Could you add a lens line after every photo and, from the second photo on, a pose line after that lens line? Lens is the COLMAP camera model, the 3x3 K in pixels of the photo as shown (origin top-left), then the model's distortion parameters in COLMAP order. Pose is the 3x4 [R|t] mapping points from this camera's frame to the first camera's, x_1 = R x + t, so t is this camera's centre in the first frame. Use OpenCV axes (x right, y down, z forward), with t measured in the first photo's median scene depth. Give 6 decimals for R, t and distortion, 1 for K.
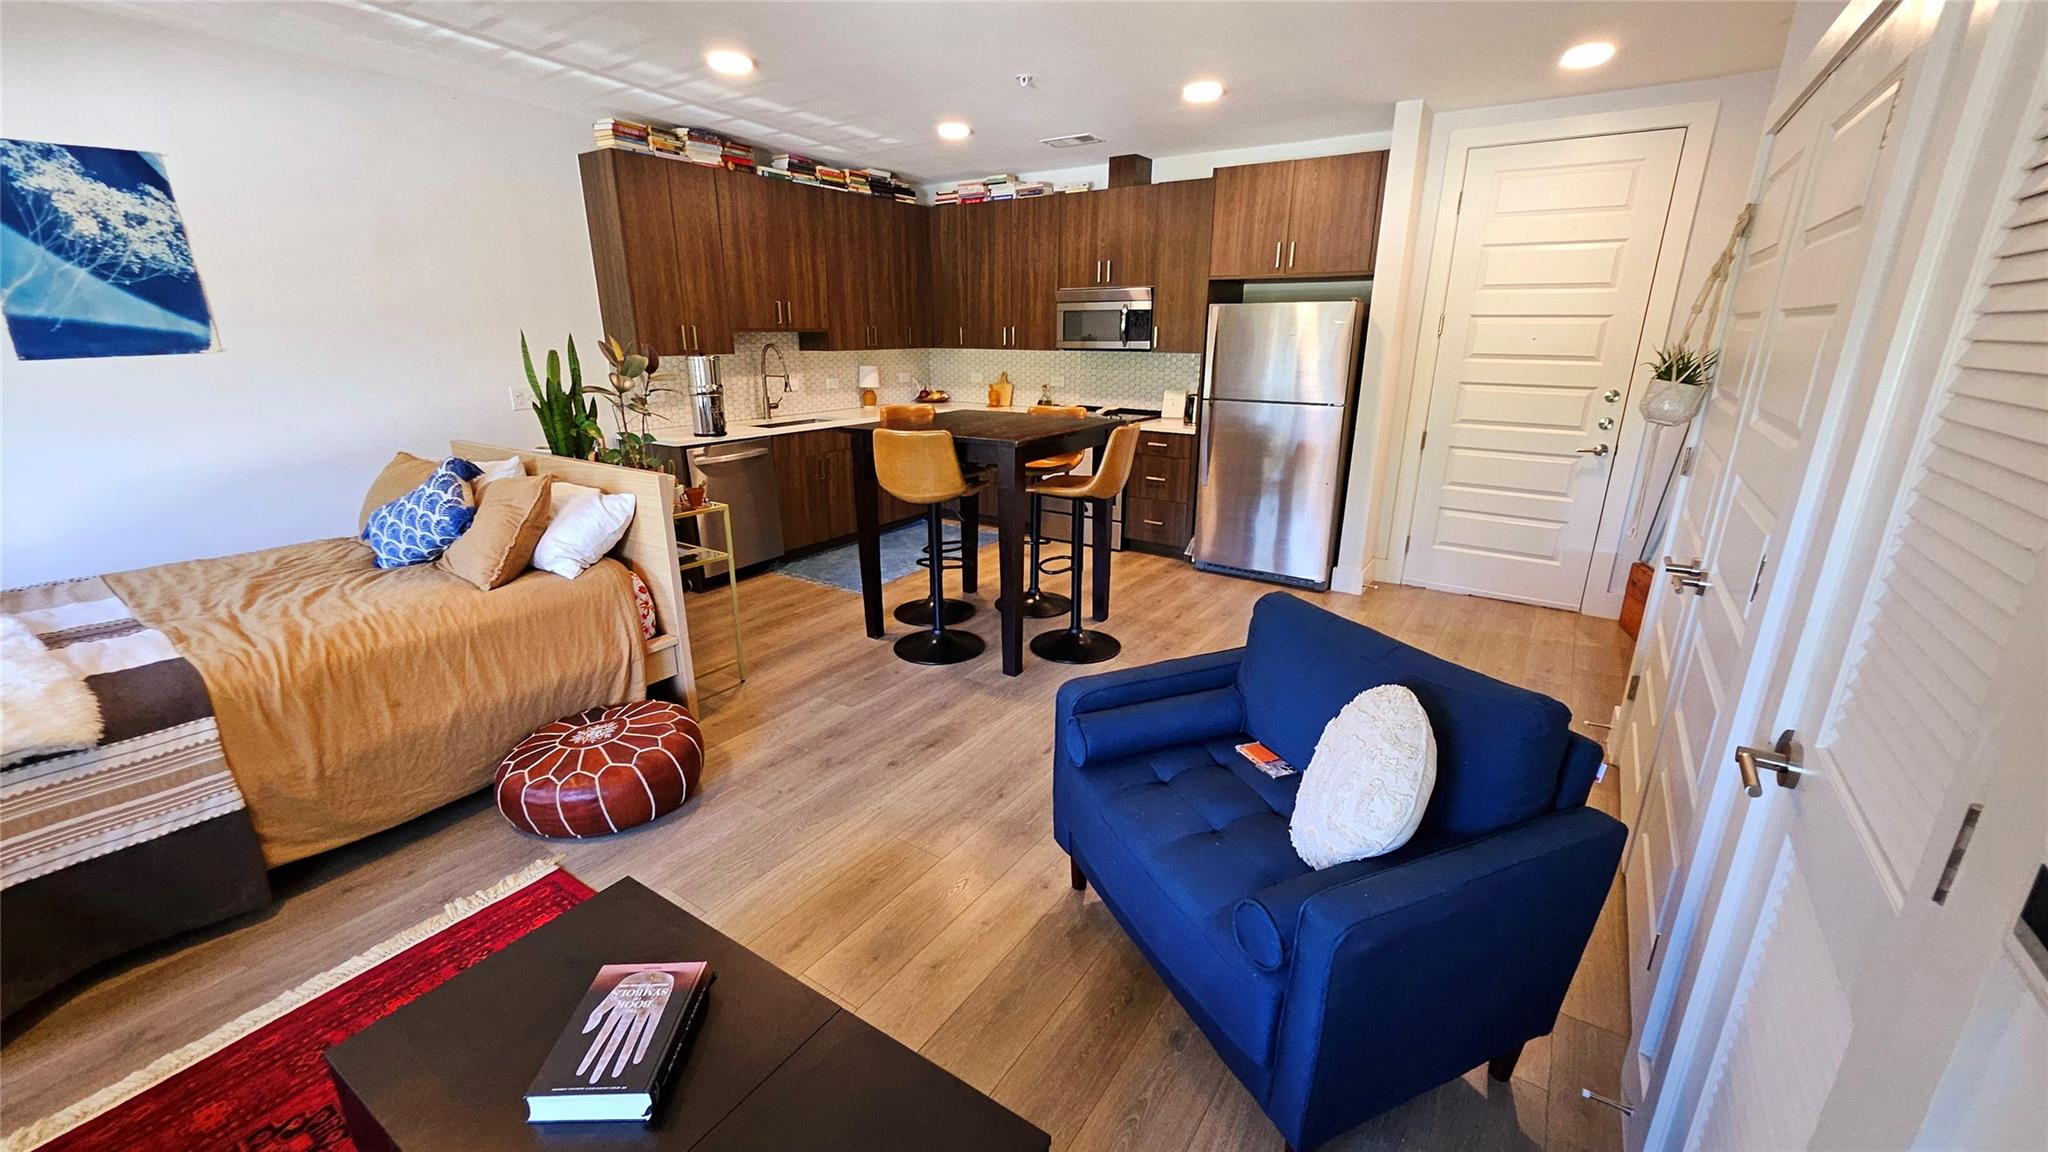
lens RADIAL K [[808.0, 0, 1024.7], [0, 808.0, 571.2], [0, 0, 1]] dist [0.006674, -0.002260]
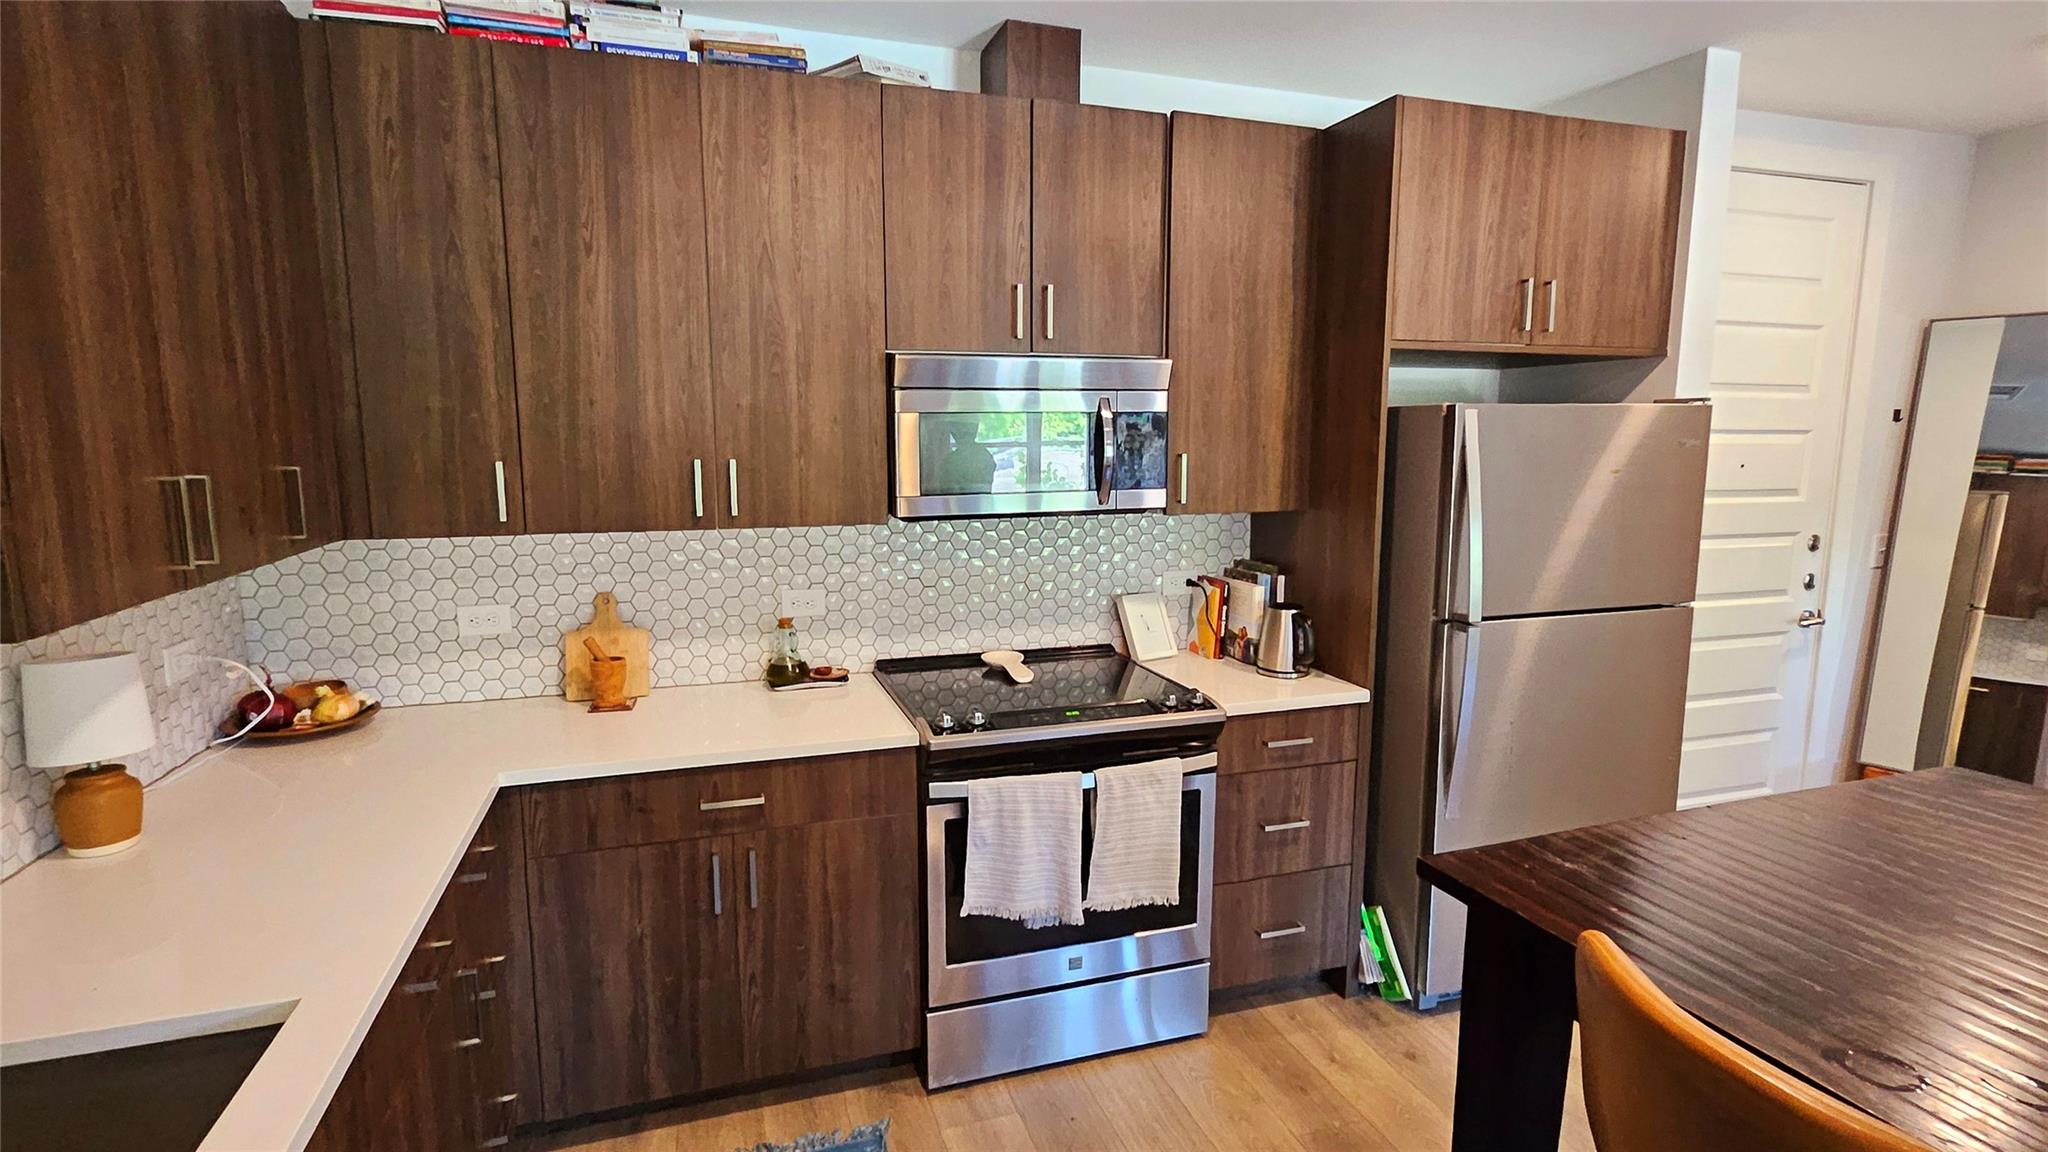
lens RADIAL K [[1002.8, 0, 1019.7], [0, 1002.8, 574.3], [0, 0, 1]] dist [0.005077, -0.000326]
pose [[0.612054, -0.115547, 0.782329, -0.335601], [0.230679, 0.972331, -0.036862, -0.285980], [-0.756424, 0.203028, 0.621773, 0.892750]]
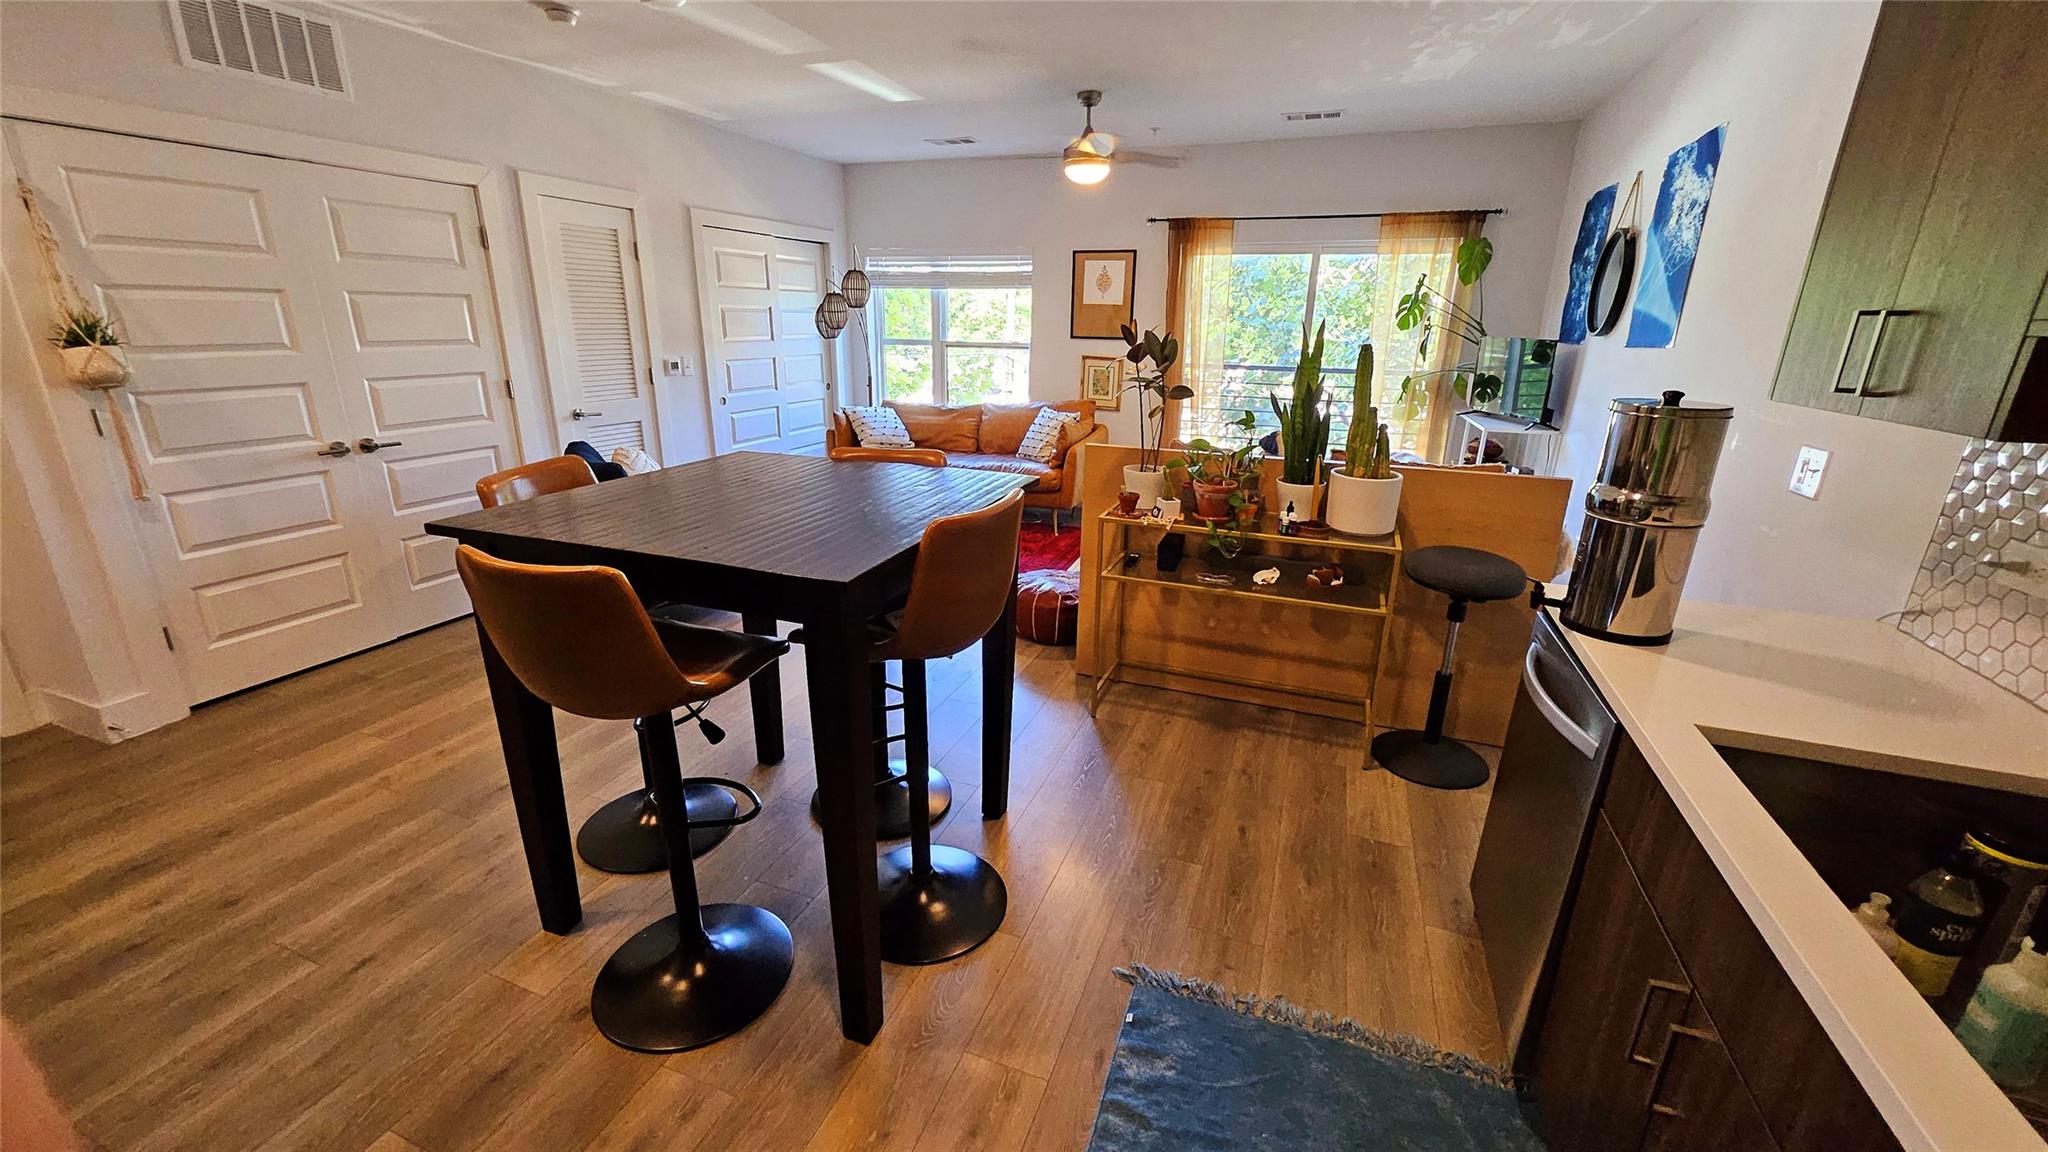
lens RADIAL K [[808.0, 0, 1021.1], [0, 808.0, 570.1], [0, 0, 1]] dist [0.006674, -0.002260]
pose [[-0.975979, 0.052532, -0.211434, -0.072416], [-0.076172, 0.826961, 0.557076, -0.369779], [0.204113, 0.559800, -0.803095, 1.238252]]
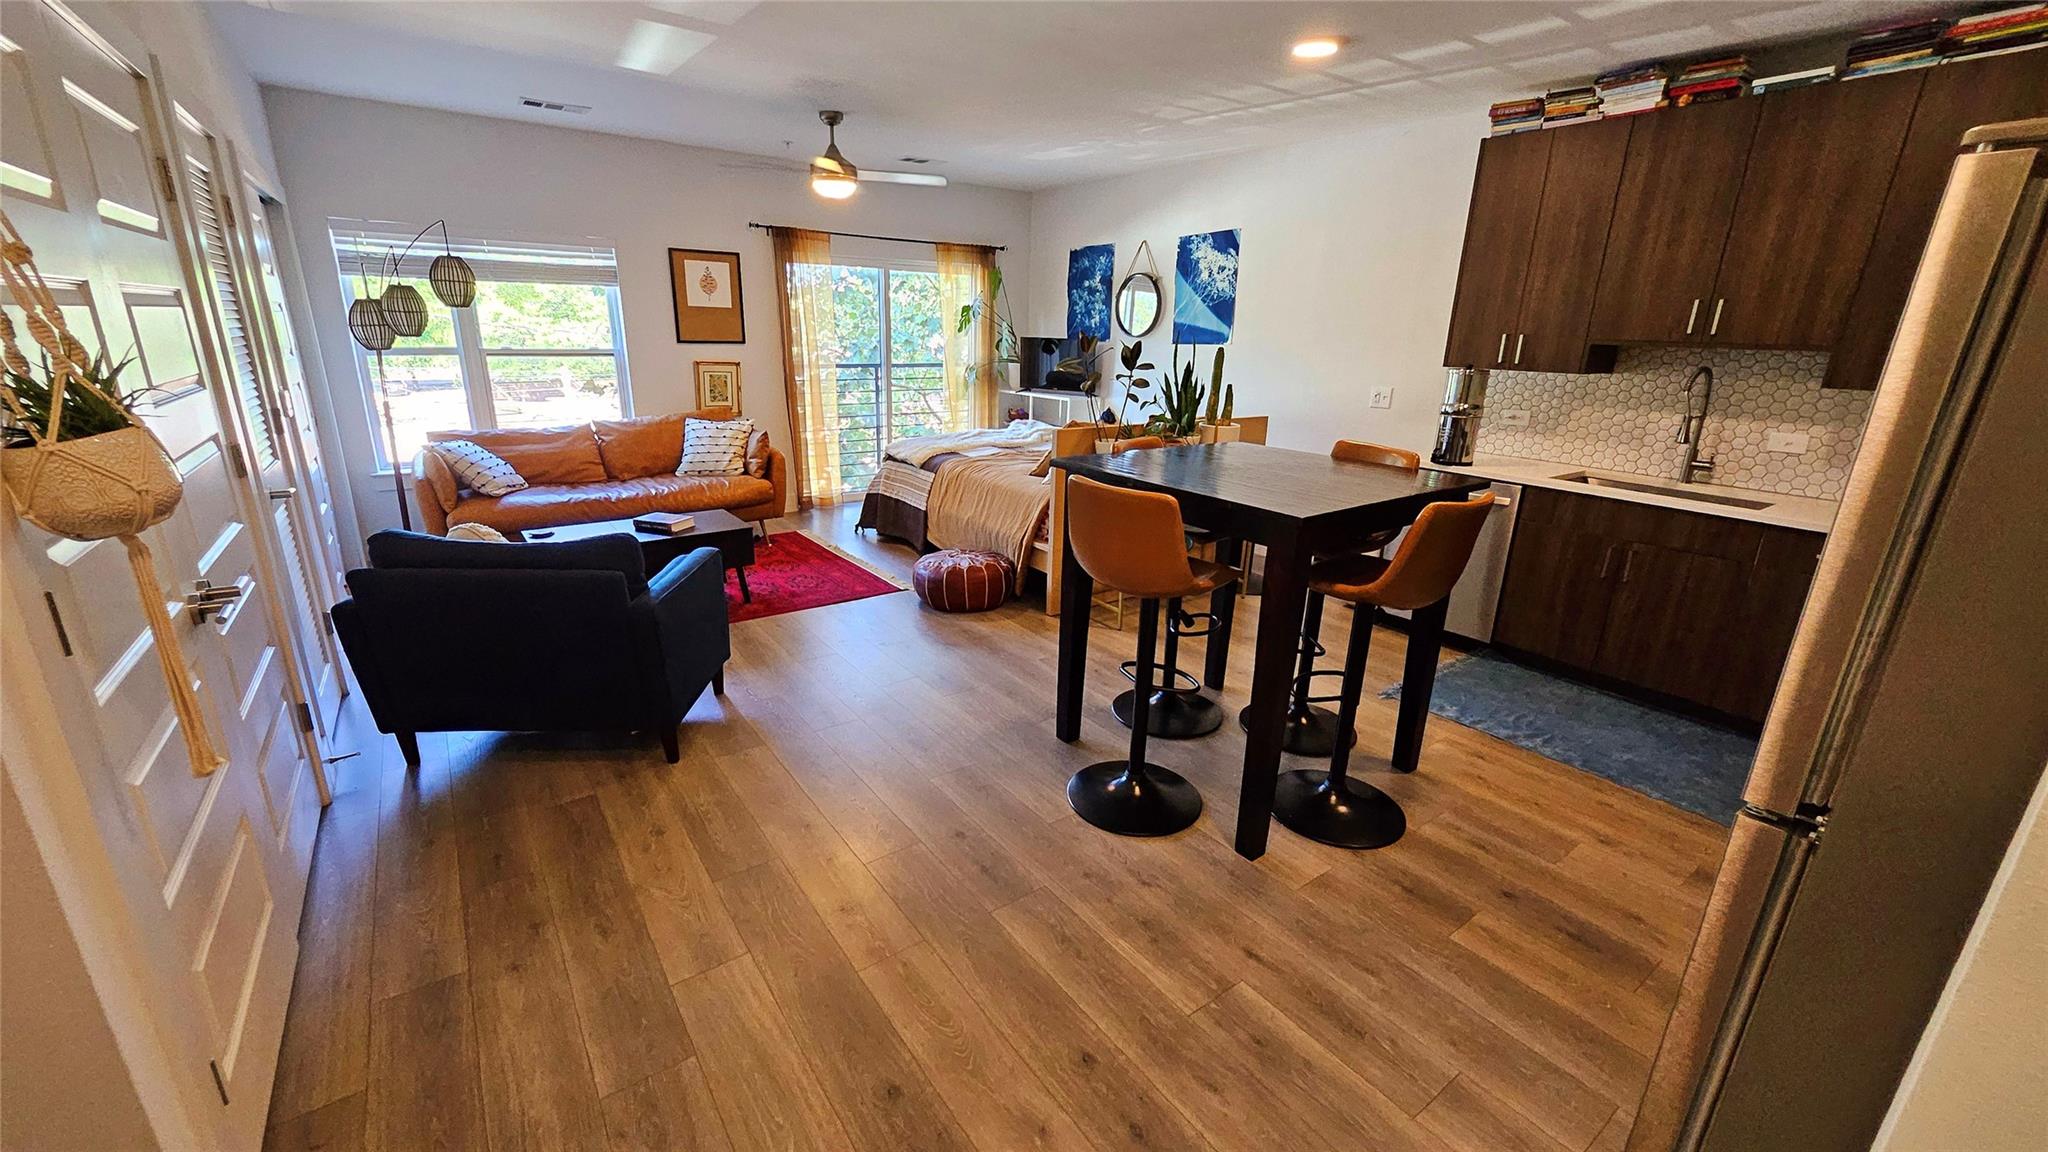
lens RADIAL K [[808.0, 0, 1015.9], [0, 808.0, 570.4], [0, 0, 1]] dist [0.006674, -0.002260]
pose [[-0.348327, 0.266802, -0.898602, 0.565453], [-0.292880, 0.879667, 0.374710, -0.258795], [0.890443, 0.393705, -0.228271, 0.851929]]
